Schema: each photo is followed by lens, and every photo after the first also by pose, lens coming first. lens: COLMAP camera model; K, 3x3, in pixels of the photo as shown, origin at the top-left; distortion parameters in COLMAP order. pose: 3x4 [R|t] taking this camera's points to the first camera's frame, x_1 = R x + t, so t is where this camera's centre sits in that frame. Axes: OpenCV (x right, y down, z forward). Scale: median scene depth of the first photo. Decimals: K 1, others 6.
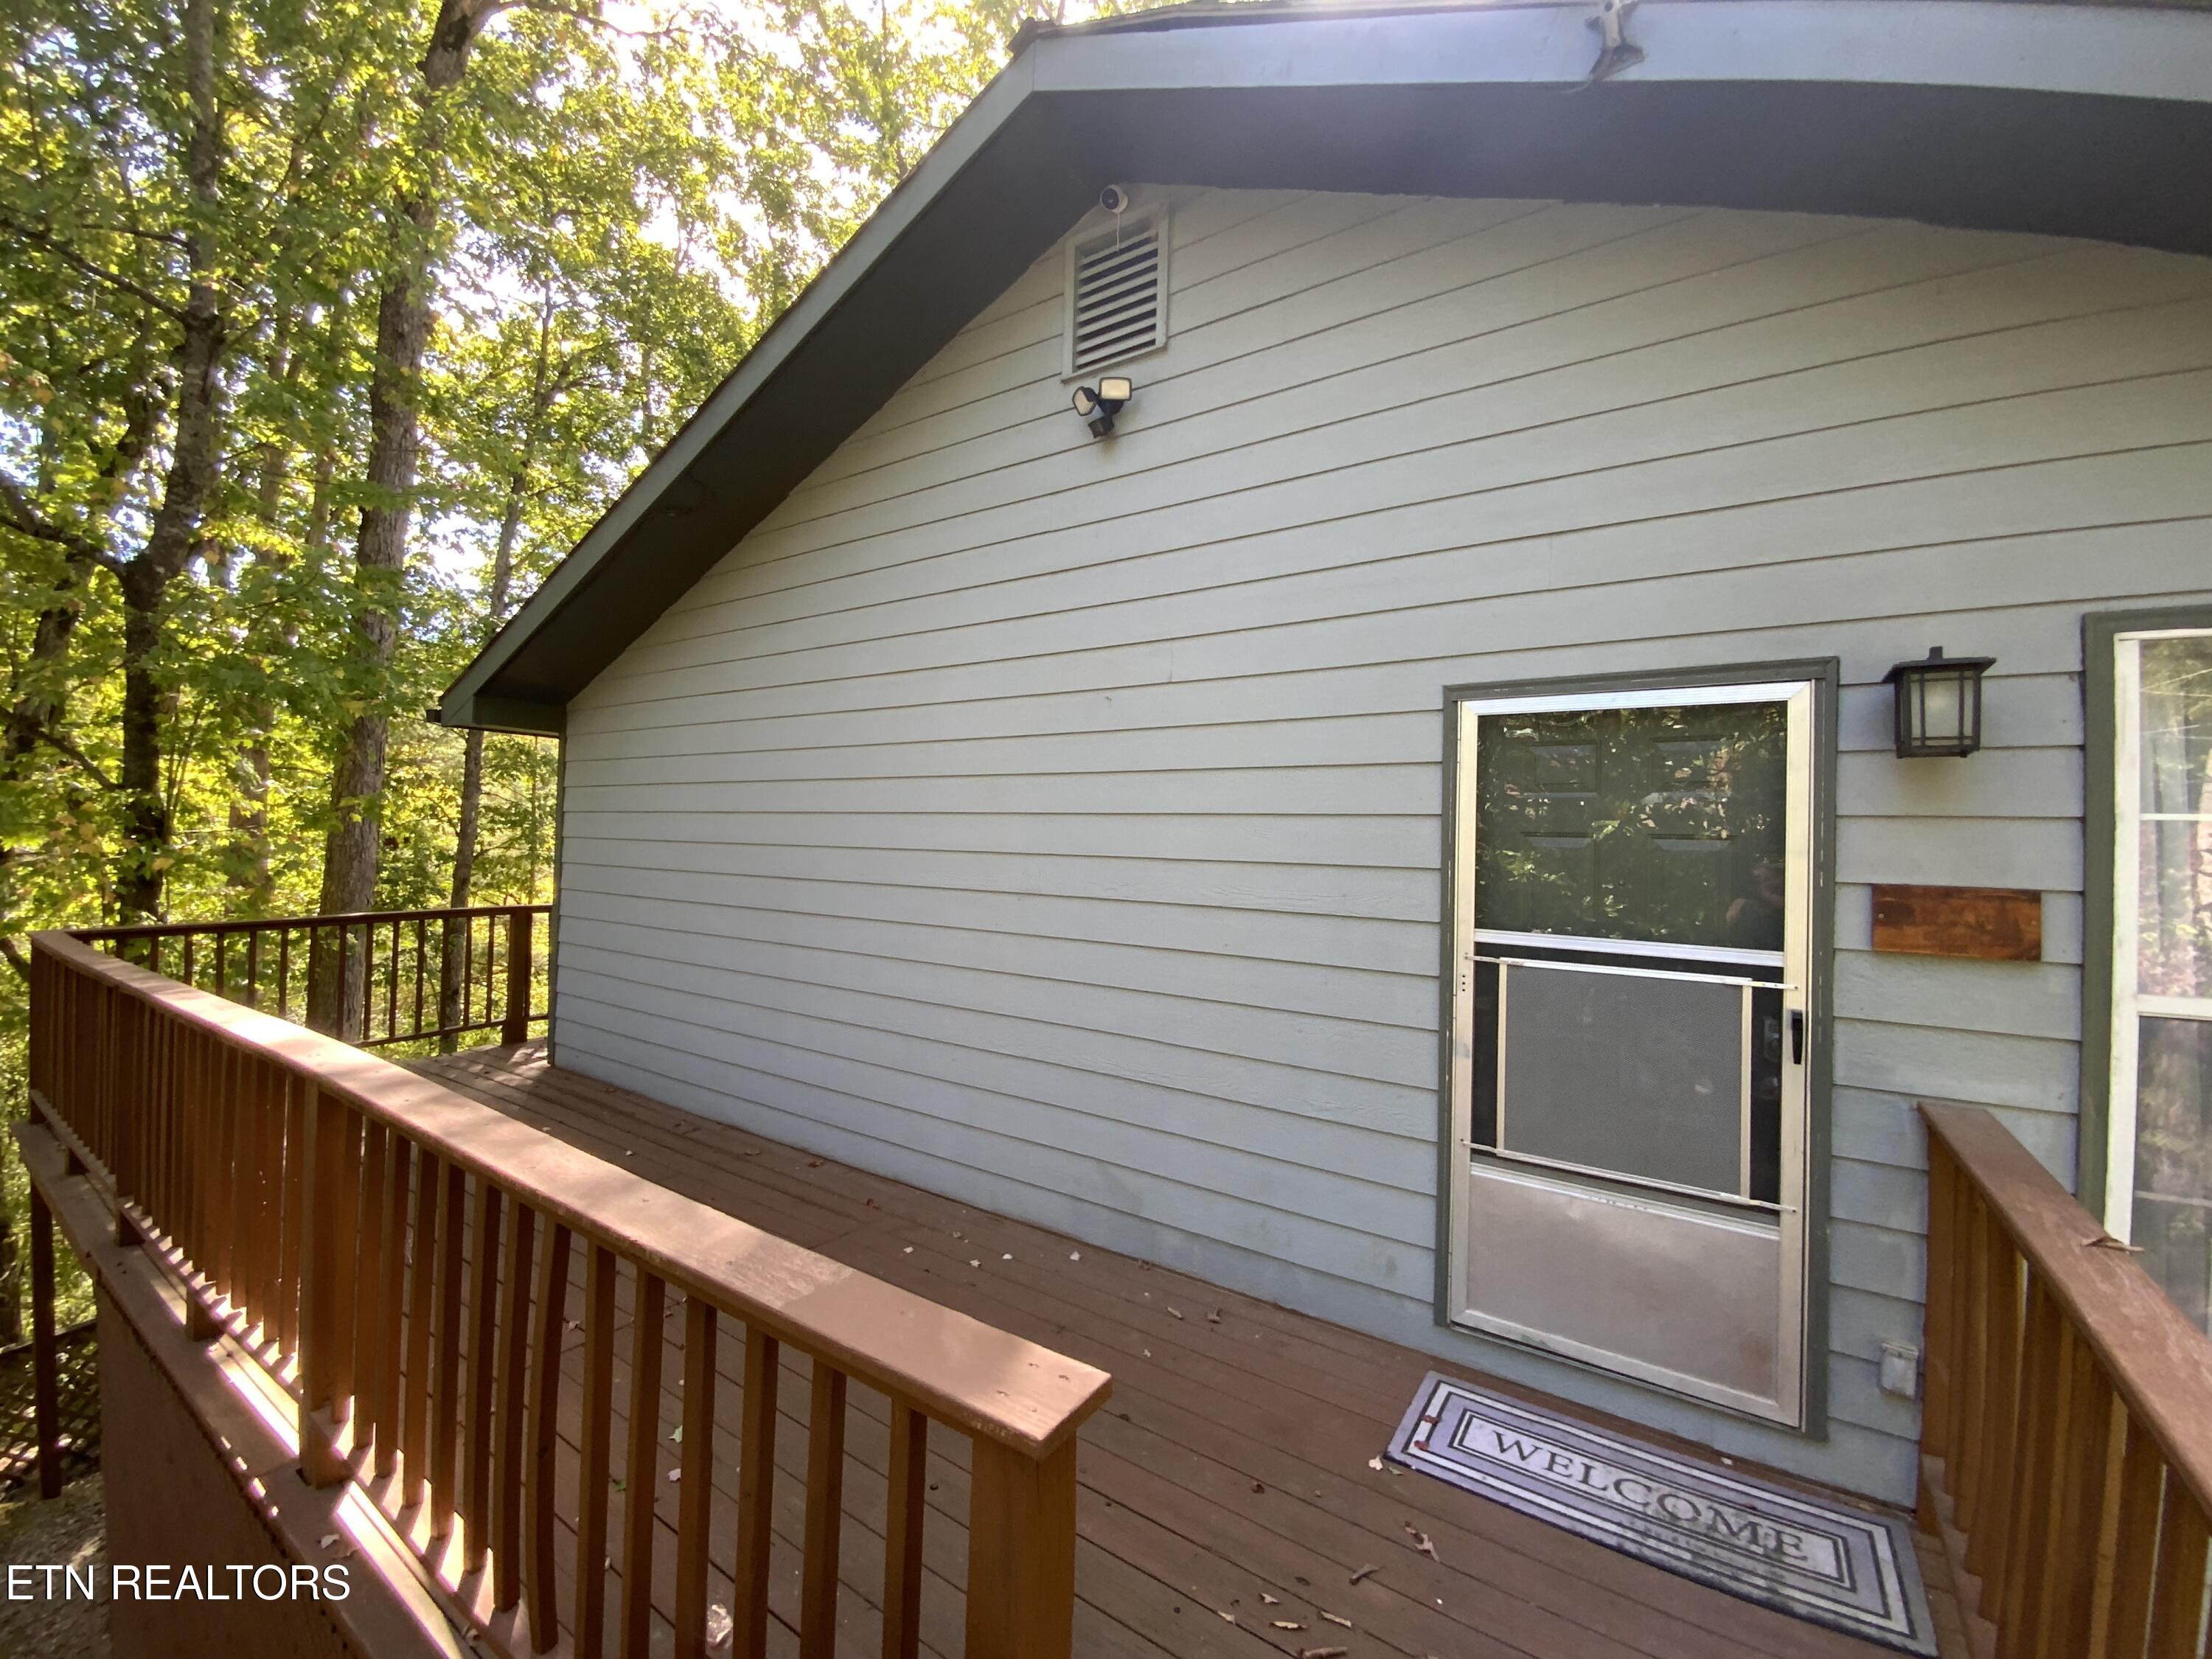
lens RADIAL K [[913.2, 0, 1106.9], [0, 913.2, 825.7], [0, 0, 1]] dist [-0.003529, -0.000167]
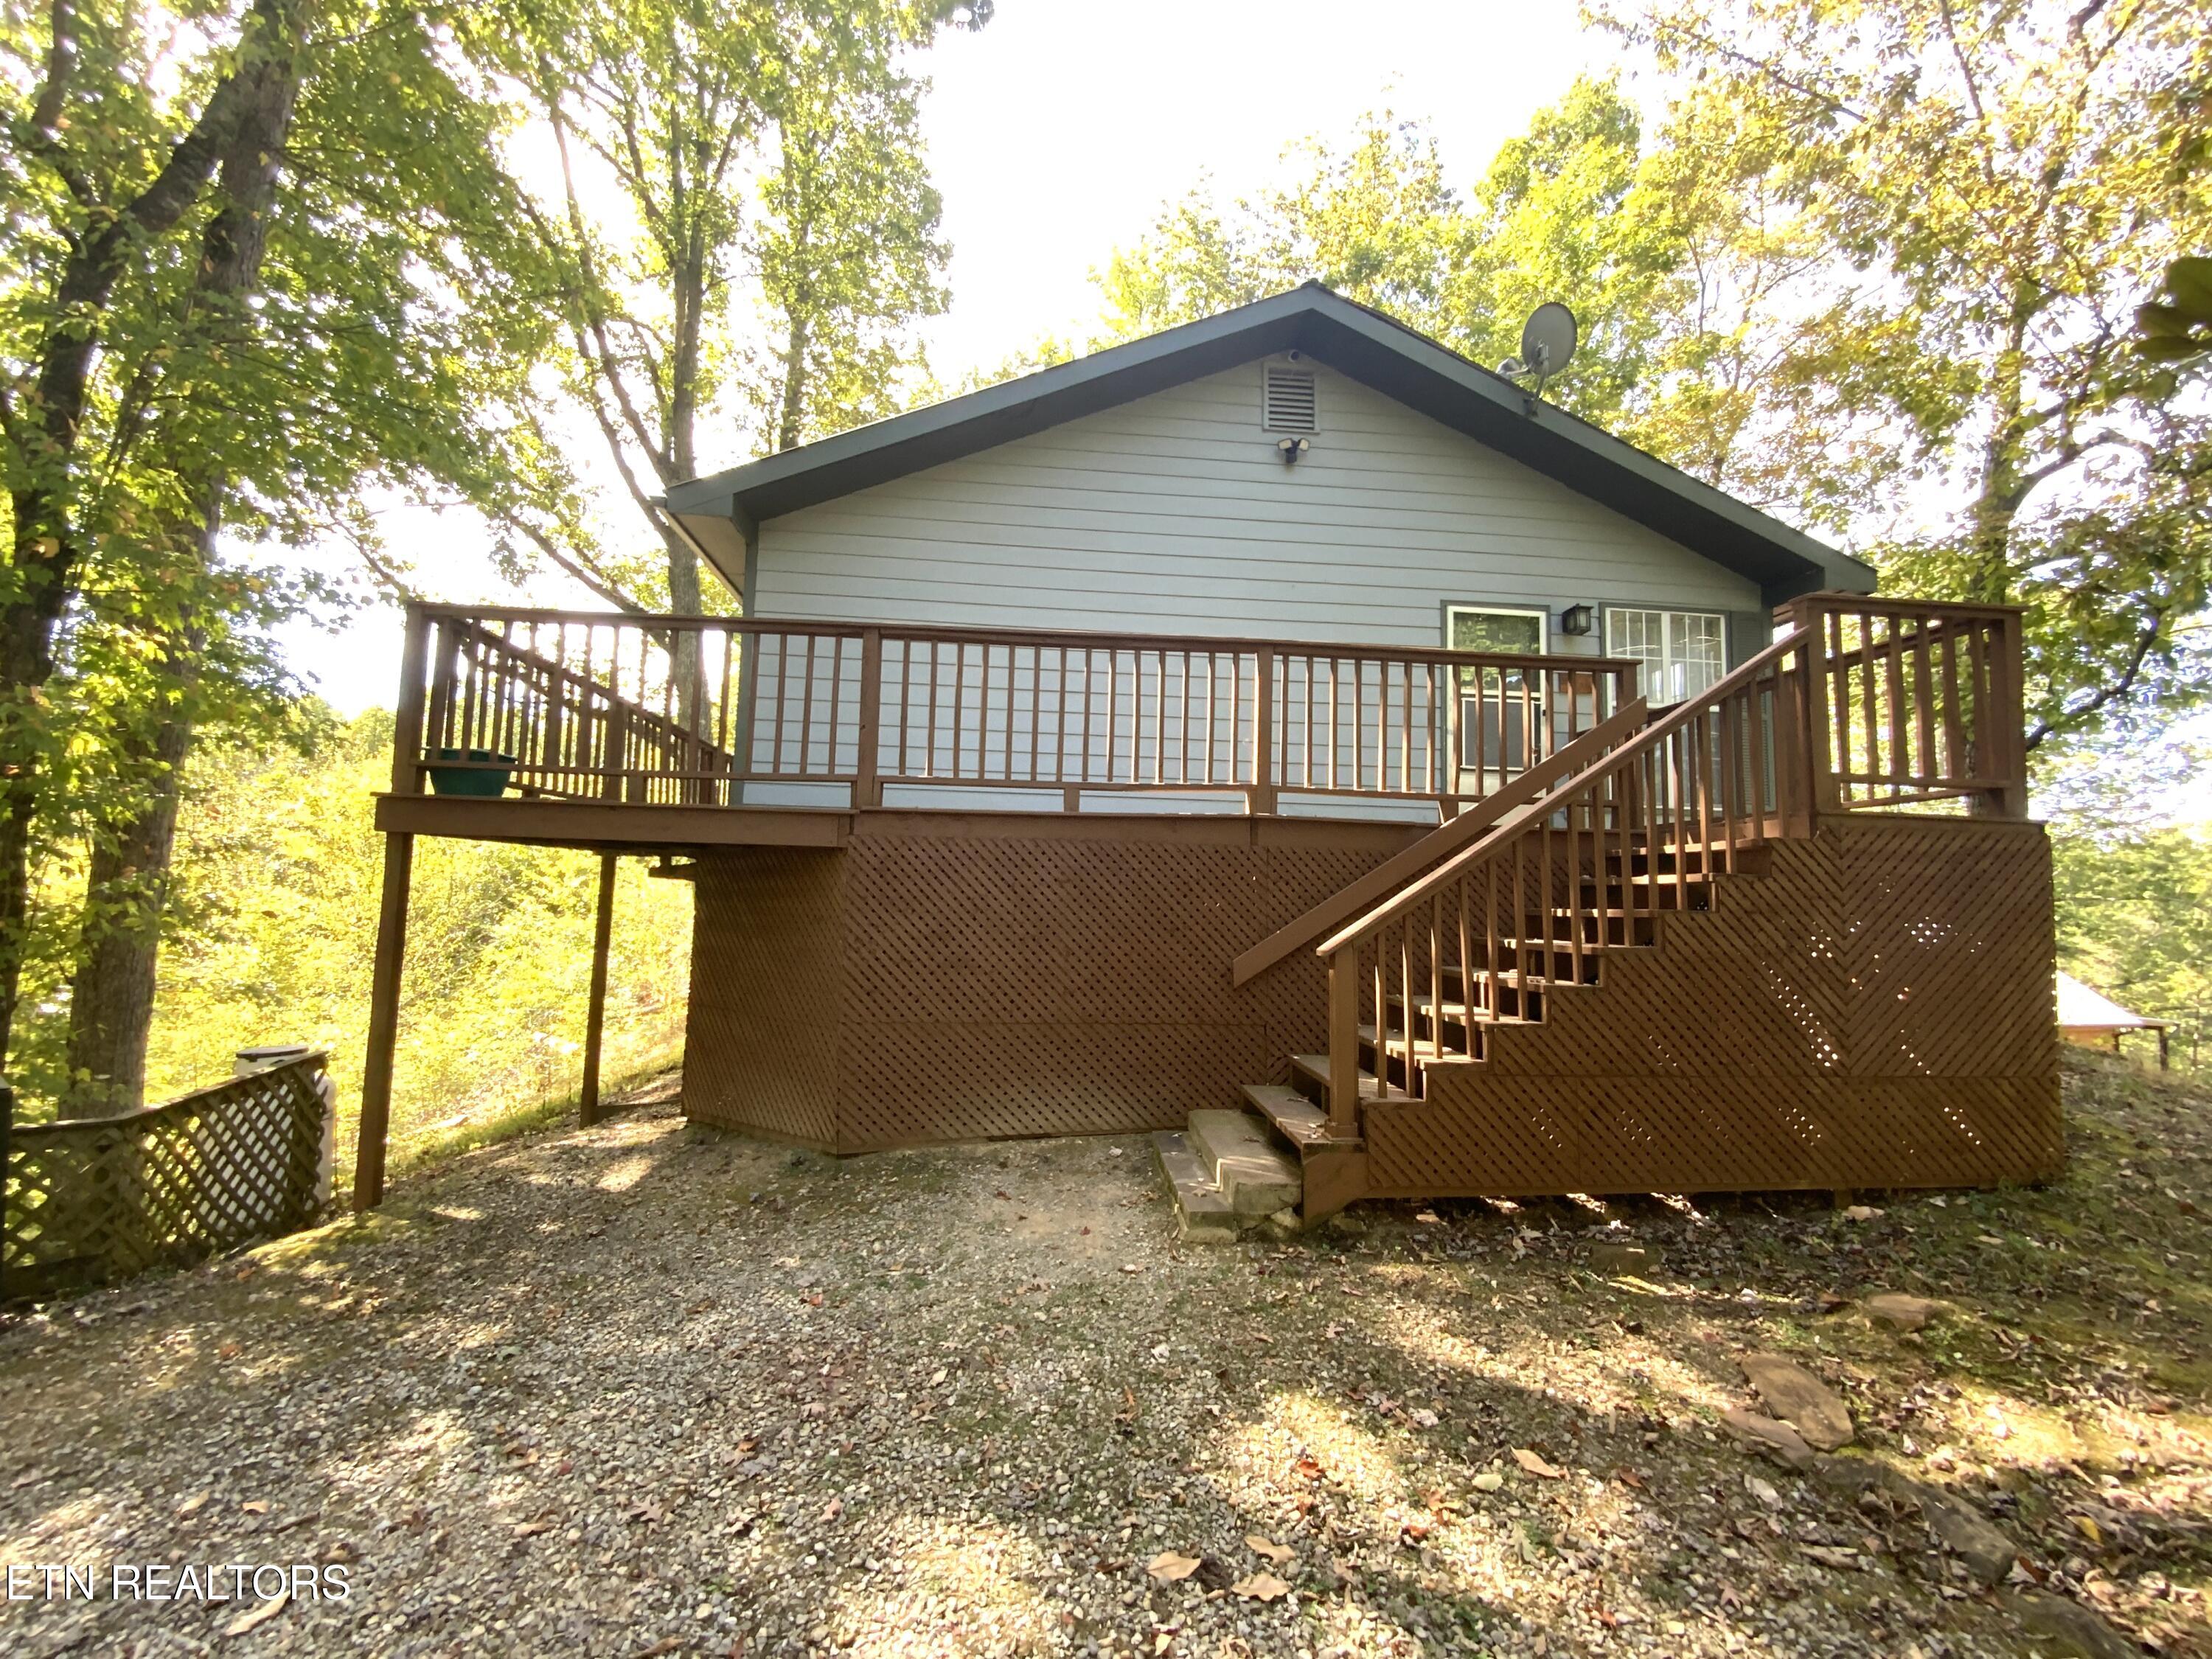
lens RADIAL K [[913.2, 0, 1099.1], [0, 913.2, 851.9], [0, 0, 1]] dist [-0.003529, -0.000167]
pose [[0.762276, 0.040405, 0.645989, -2.169618], [-0.013032, 0.998805, -0.047095, 0.751552], [-0.647120, 0.027481, 0.761892, -0.386362]]
